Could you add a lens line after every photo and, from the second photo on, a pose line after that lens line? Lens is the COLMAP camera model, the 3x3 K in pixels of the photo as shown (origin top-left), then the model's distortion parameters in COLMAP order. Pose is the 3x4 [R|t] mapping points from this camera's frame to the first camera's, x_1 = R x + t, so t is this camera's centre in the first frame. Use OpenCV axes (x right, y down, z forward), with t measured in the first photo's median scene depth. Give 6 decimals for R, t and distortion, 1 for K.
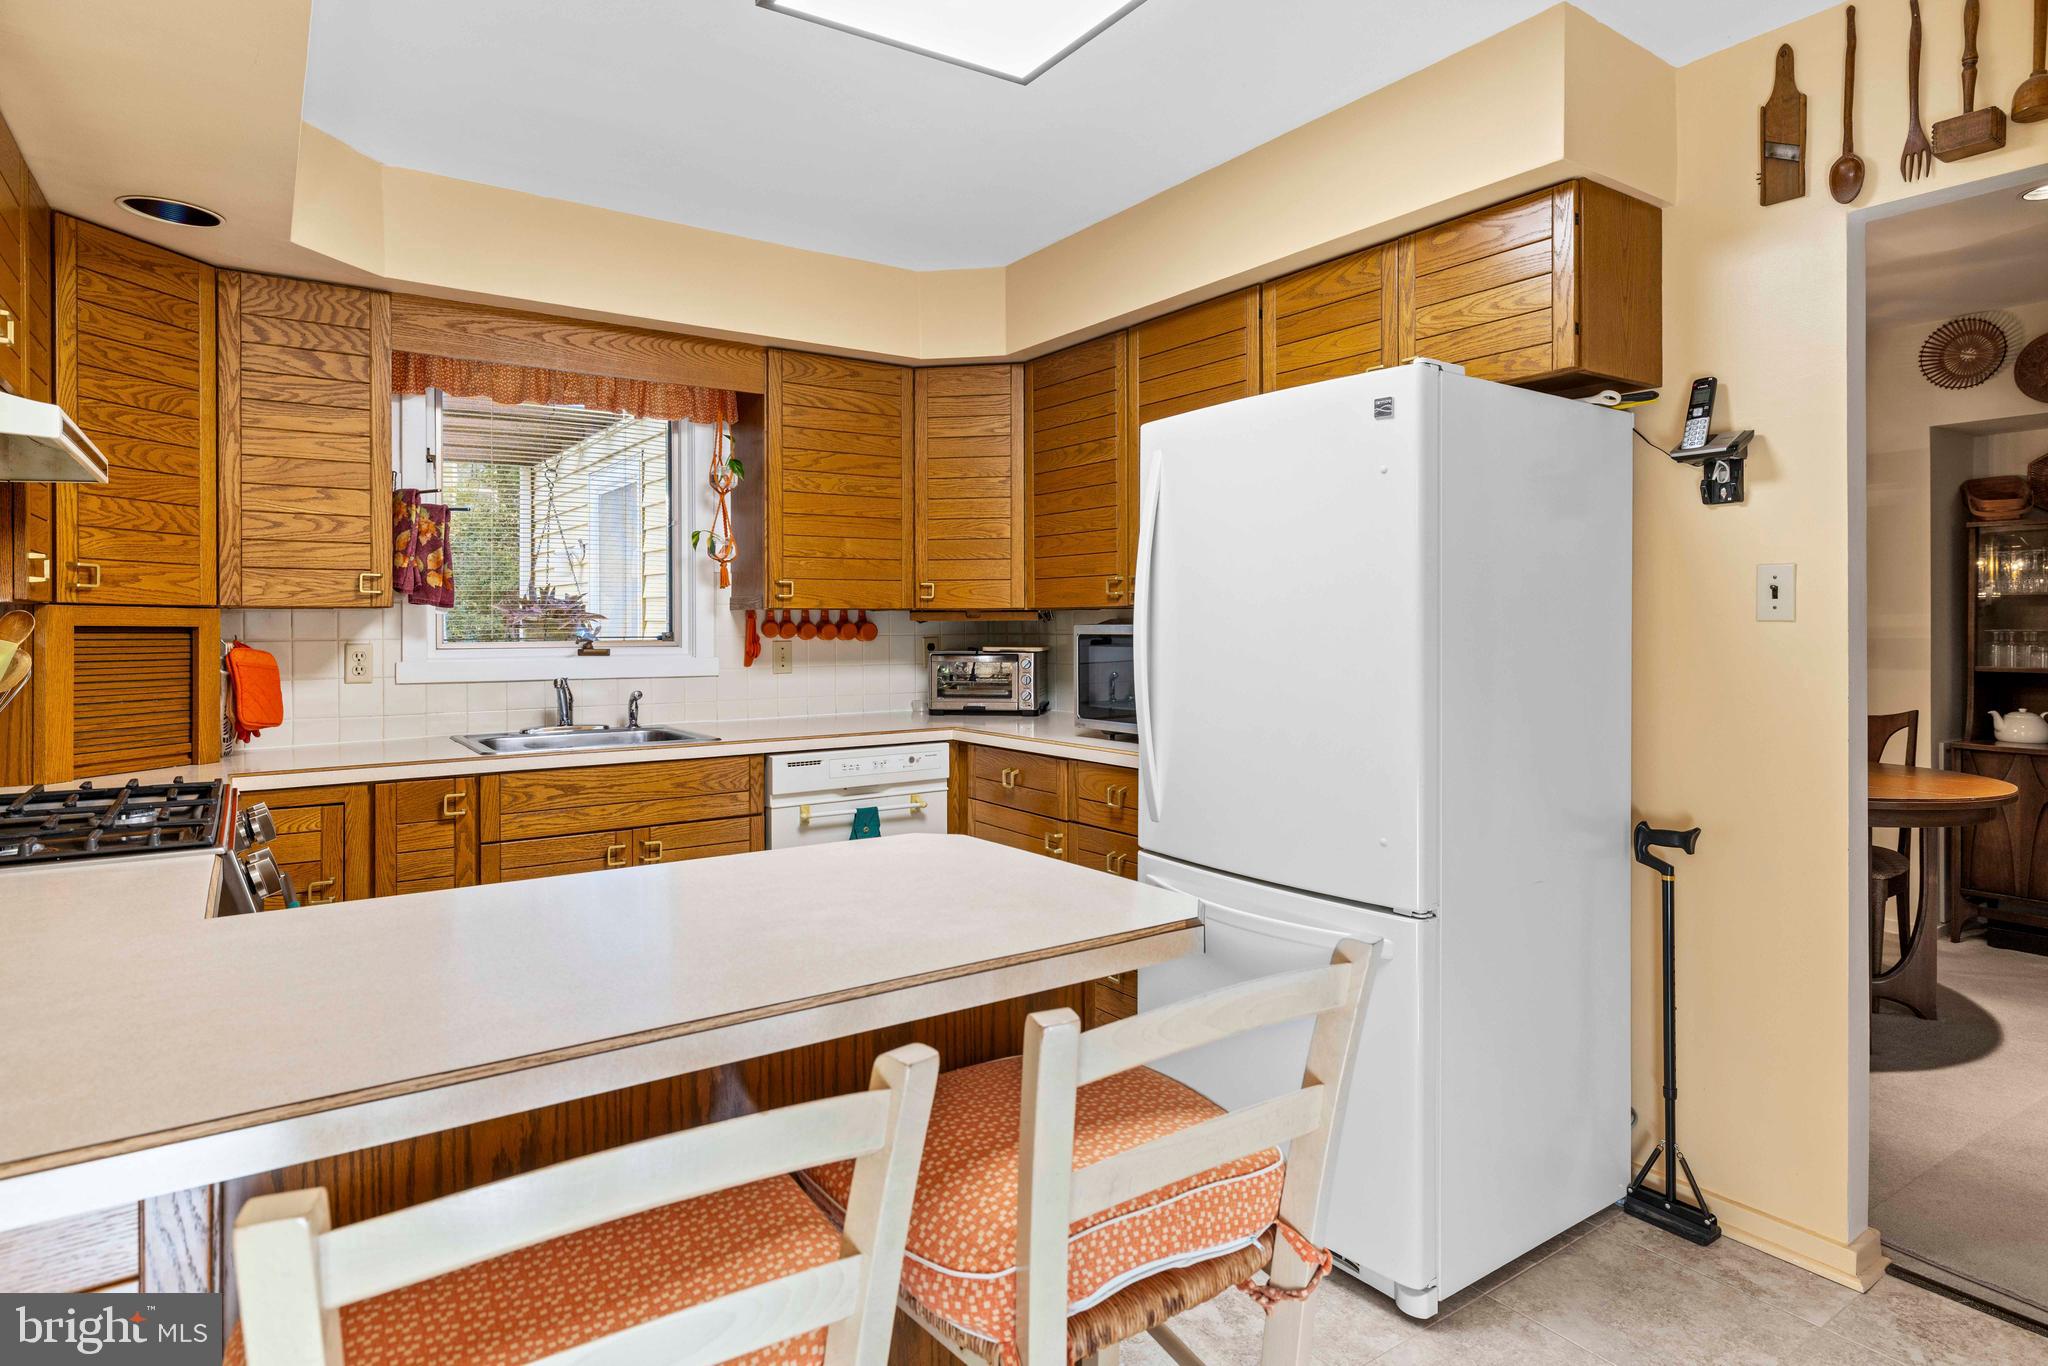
lens RADIAL K [[1125.2, 0, 1009.7], [0, 1125.2, 631.5], [0, 0, 1]] dist [-0.001199, -0.000601]
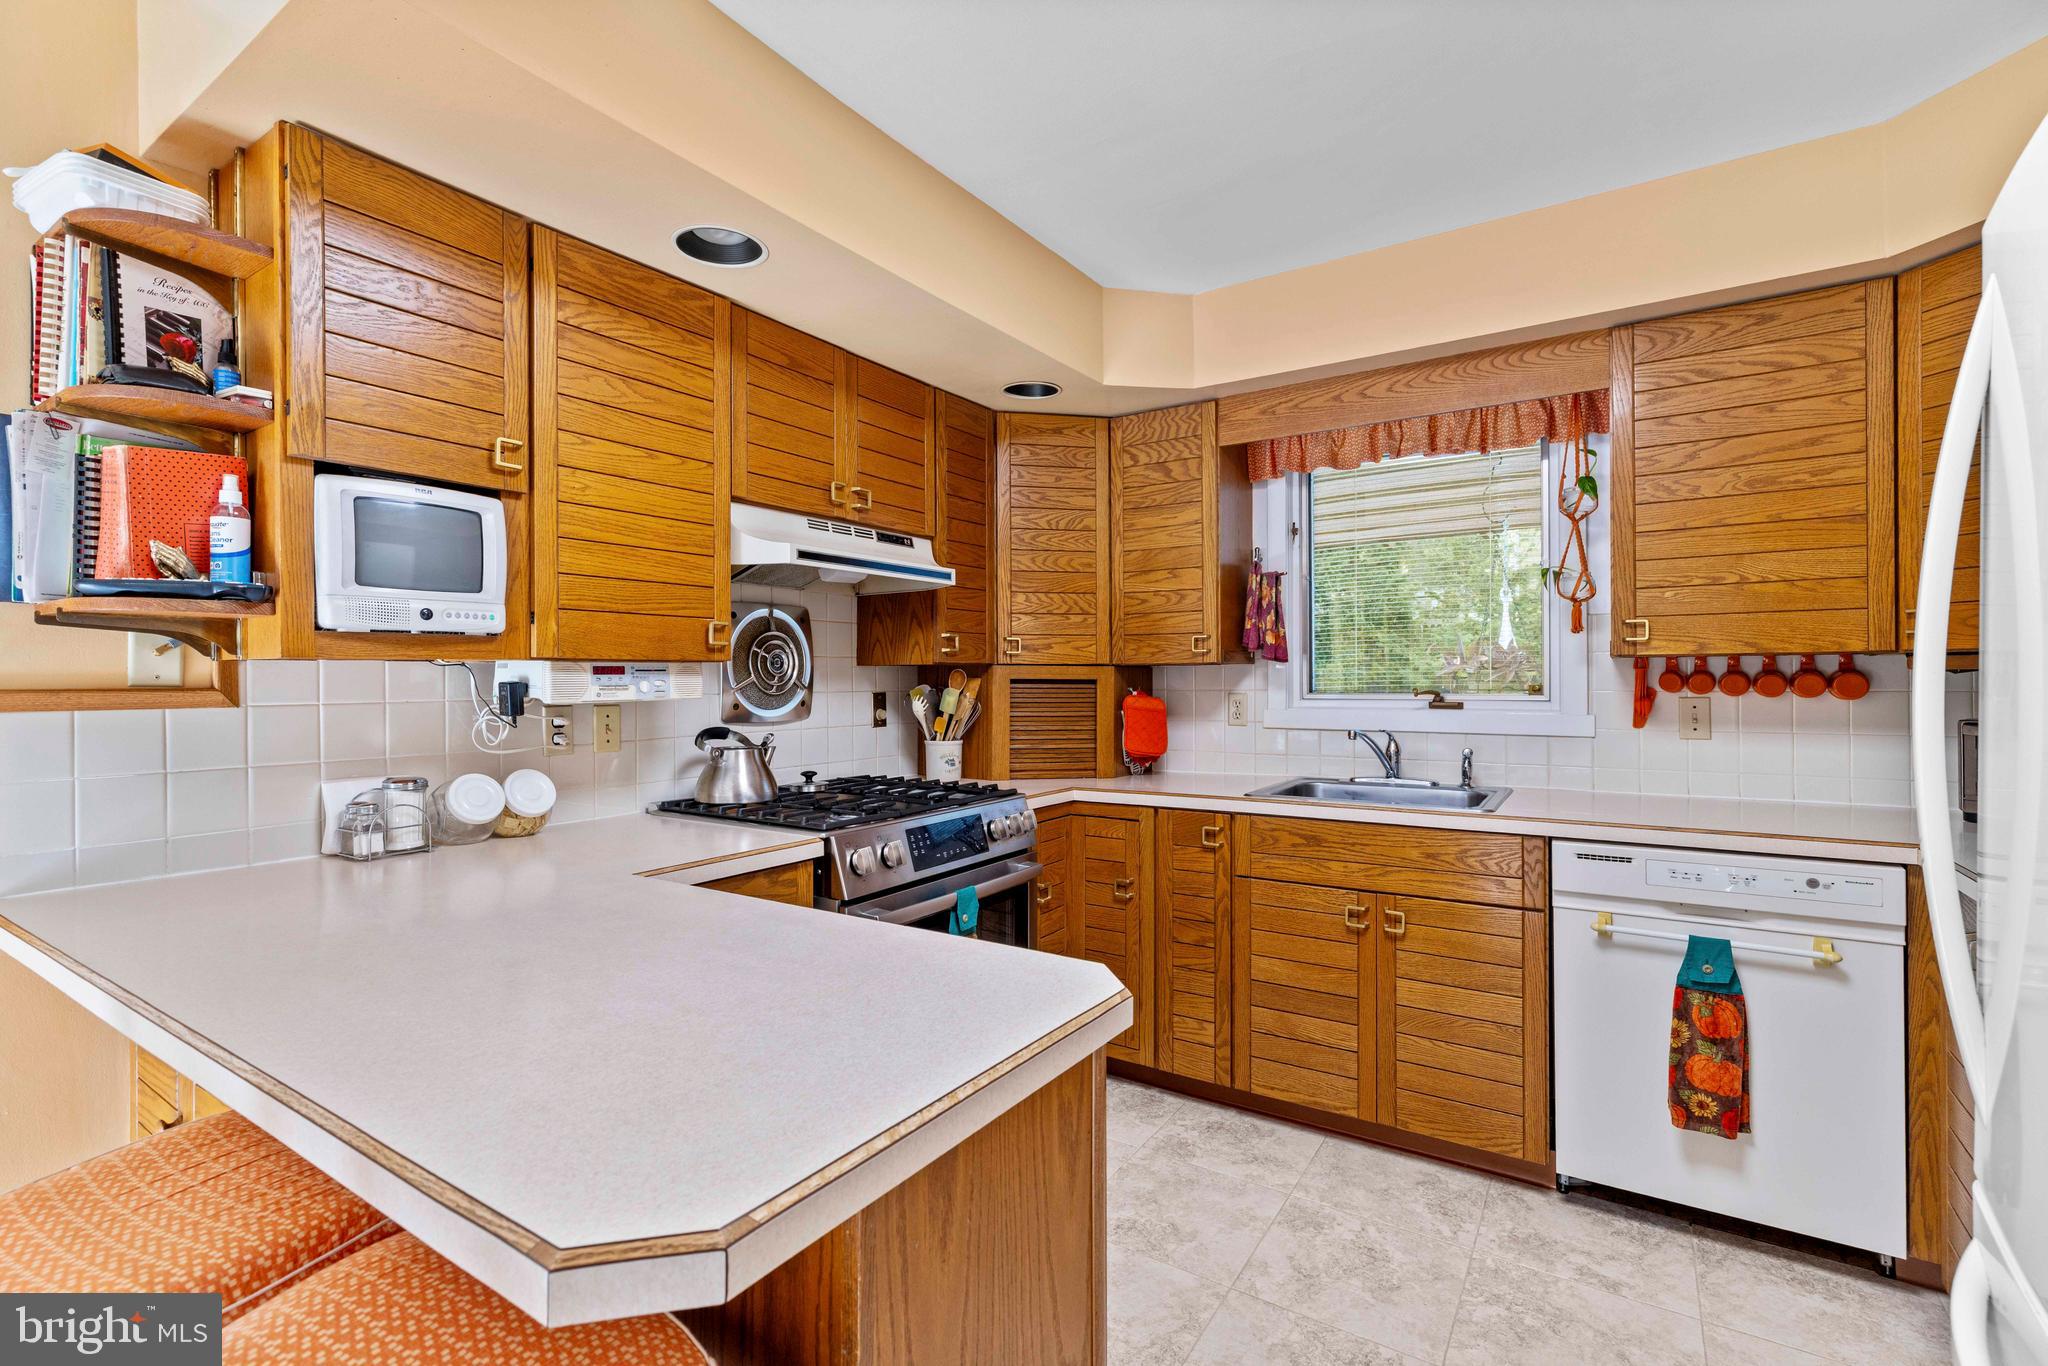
lens RADIAL K [[908.5, 0, 1021.6], [0, 908.5, 681.6], [0, 0, 1]] dist [0.001372, 0.000043]
pose [[0.385795, 0.001873, -0.922583, 0.251632], [-0.002979, 0.999995, 0.000785, -0.001824], [0.922580, 0.002446, 0.385799, 0.426537]]
